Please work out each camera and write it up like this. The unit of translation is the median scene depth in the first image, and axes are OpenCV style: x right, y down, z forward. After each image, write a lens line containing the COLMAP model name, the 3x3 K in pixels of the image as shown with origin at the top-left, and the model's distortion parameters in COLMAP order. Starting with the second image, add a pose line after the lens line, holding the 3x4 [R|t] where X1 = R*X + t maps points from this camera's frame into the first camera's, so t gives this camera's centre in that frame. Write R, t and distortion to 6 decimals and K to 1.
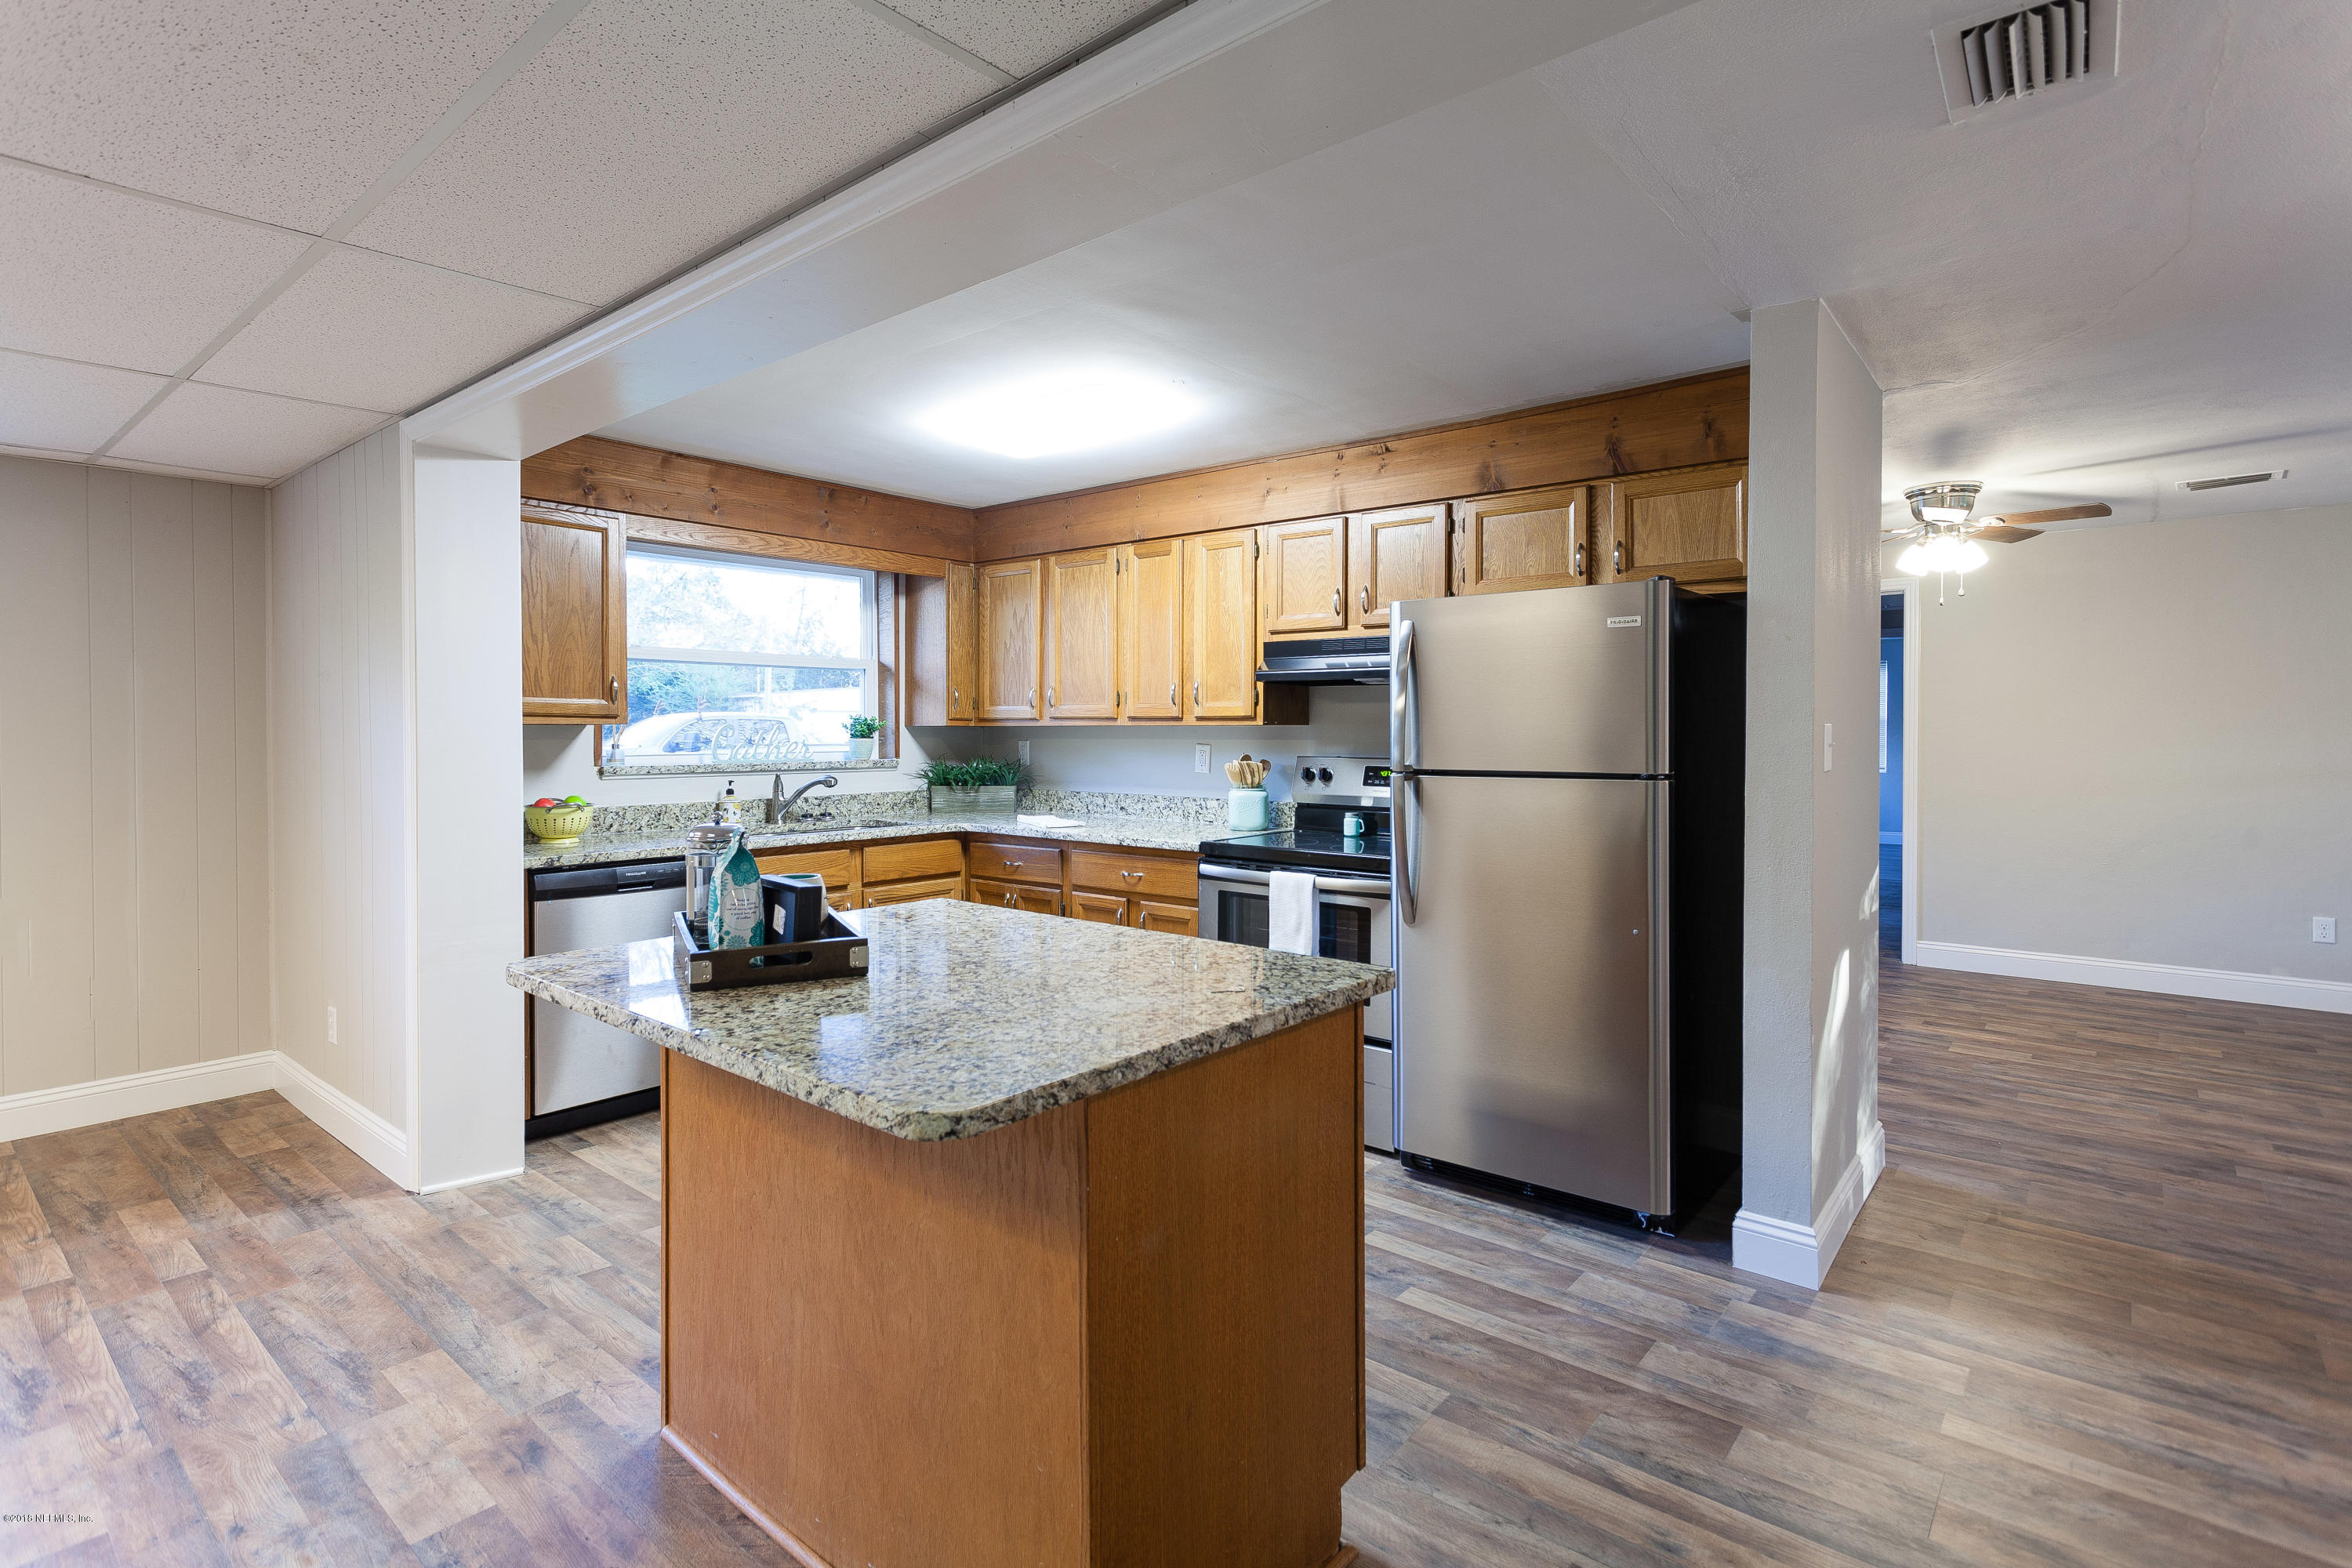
lens RADIAL K [[1133.1, 0, 1133.2], [0, 1133.1, 744.6], [0, 0, 1]] dist [0.001799, 0.000863]
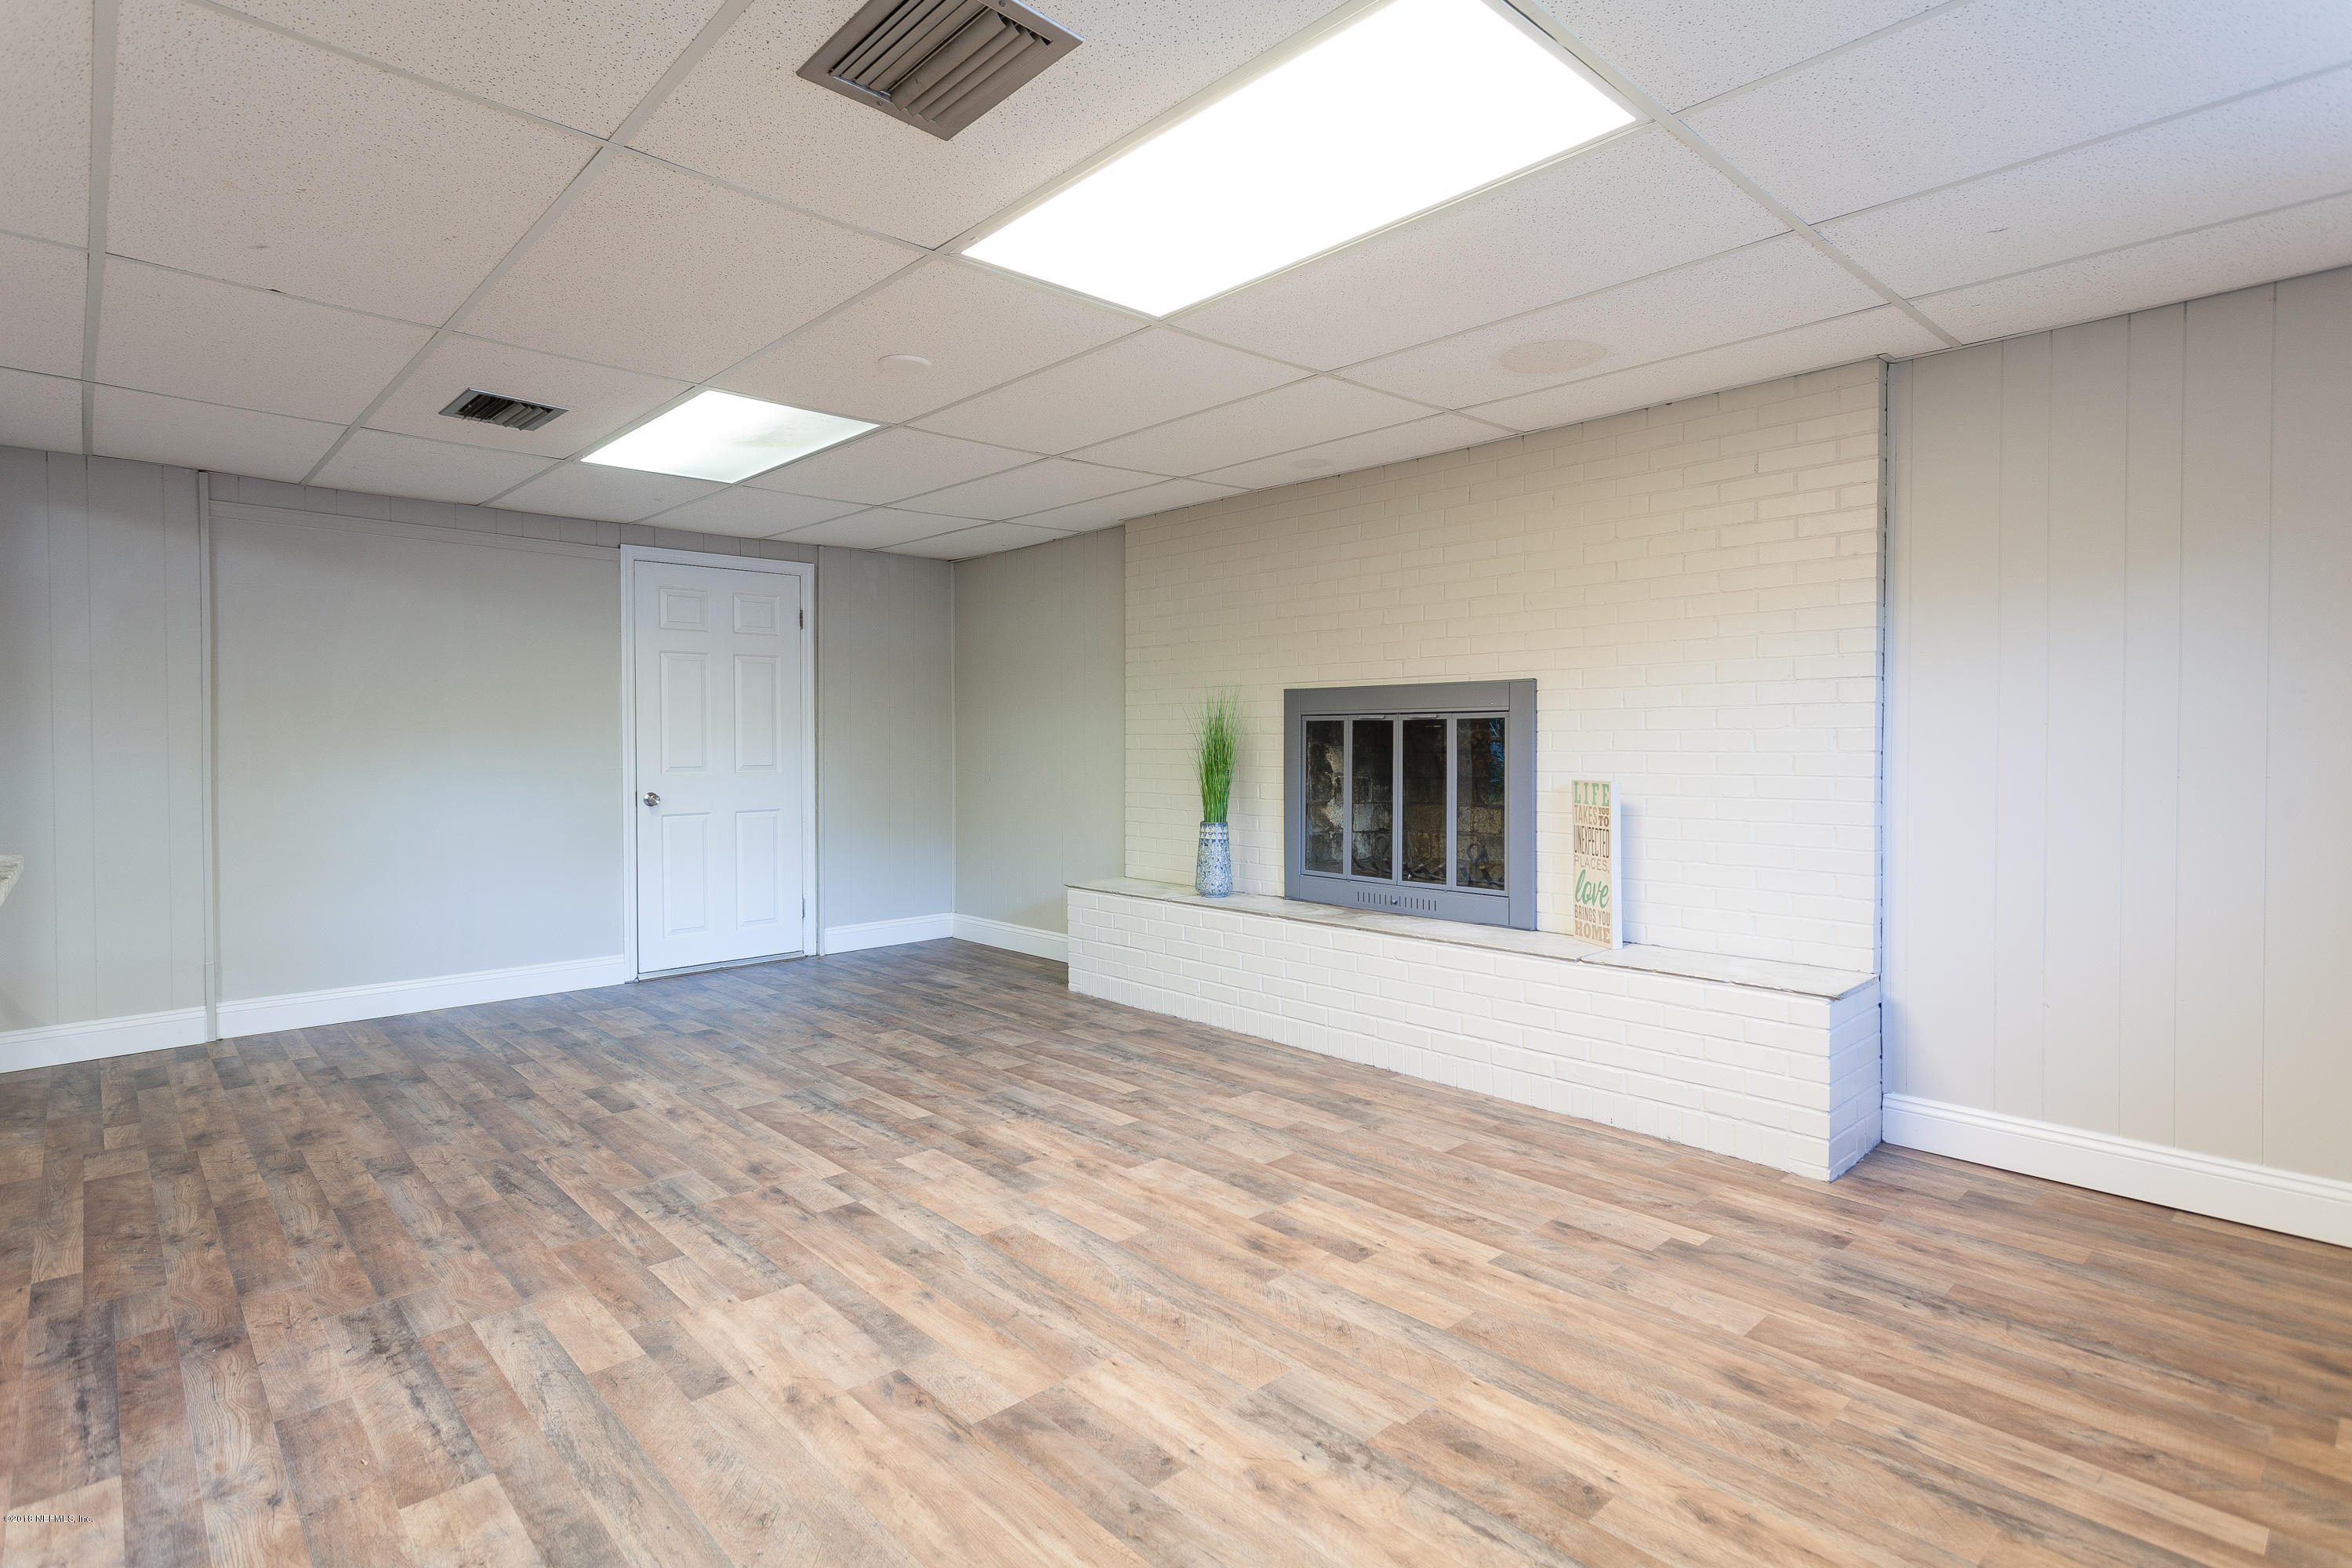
lens RADIAL K [[1194.6, 0, 1165.5], [0, 1194.6, 783.7], [0, 0, 1]] dist [0.002057, 0.002425]
pose [[-0.992757, -0.000881, 0.120140, -0.857006], [0.004767, 0.998897, 0.046717, 0.026395], [-0.120049, 0.046951, -0.991657, 0.975881]]
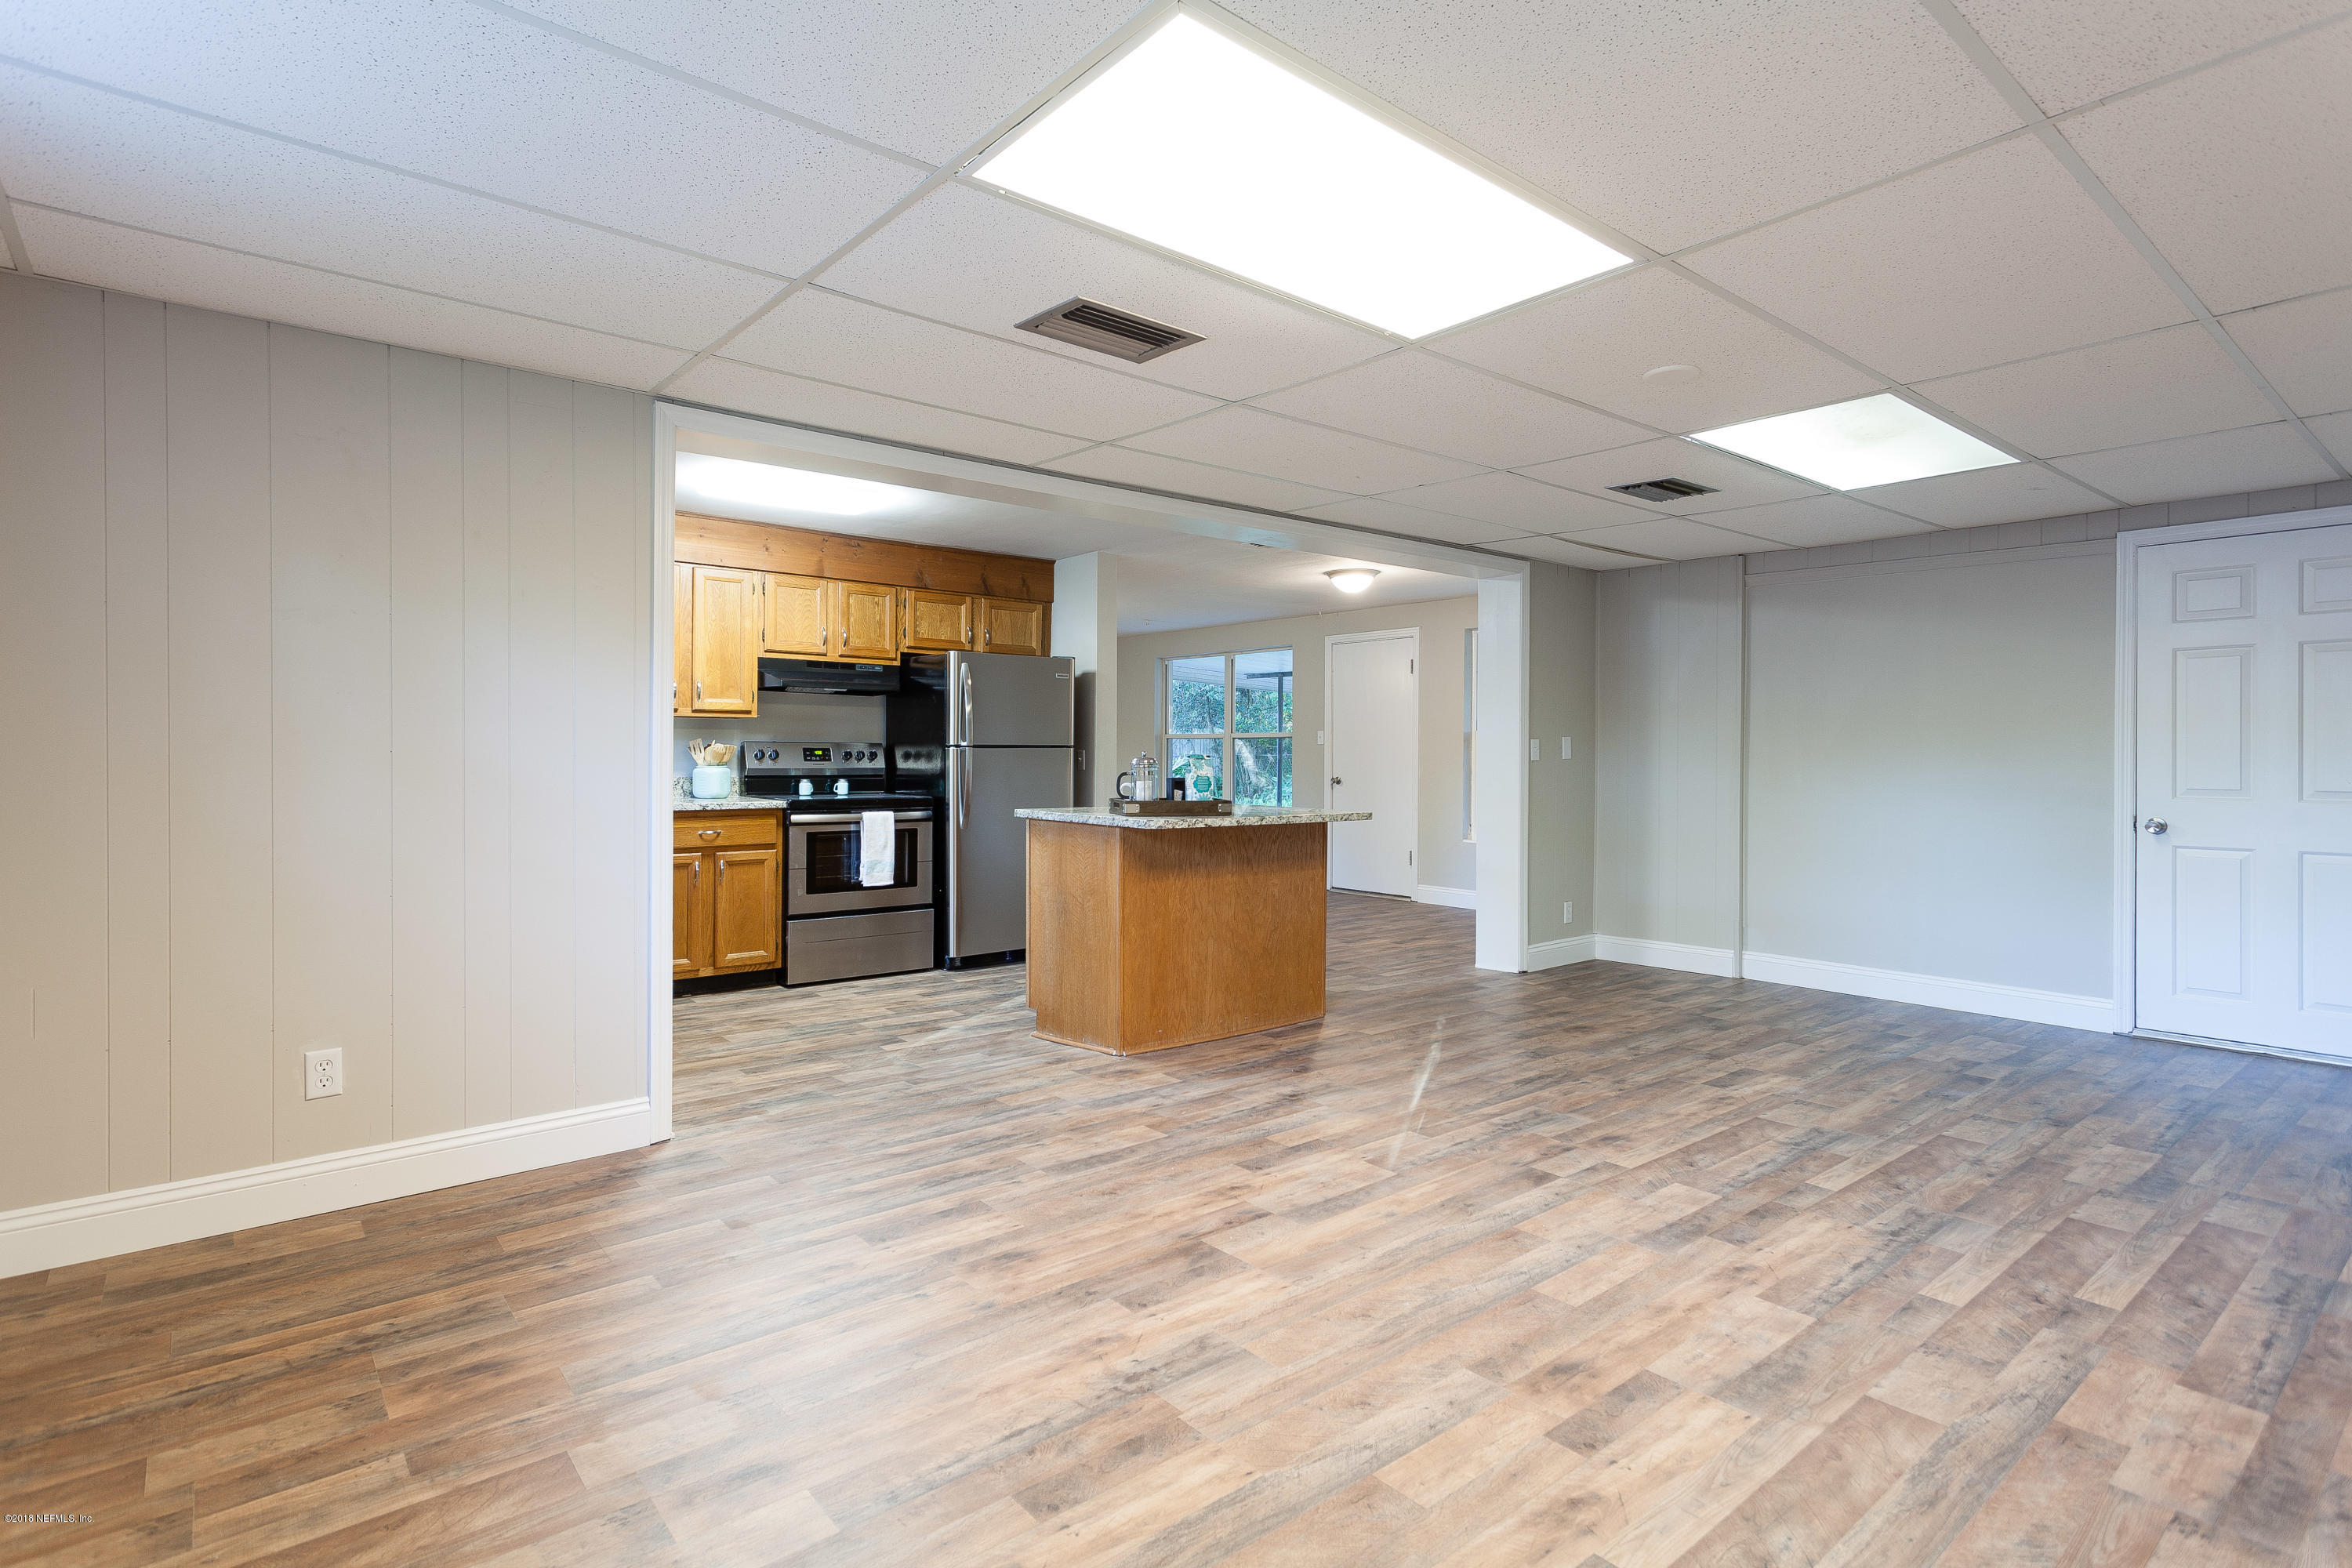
lens RADIAL K [[1165.1, 0, 1176.0], [0, 1165.1, 784.0], [0, 0, 1]] dist [0.002700, 0.000570]
pose [[0.184540, -0.025747, 0.982488, -1.451681], [0.006324, 0.999667, 0.025010, 0.037877], [-0.982805, 0.001598, 0.184641, 0.304833]]
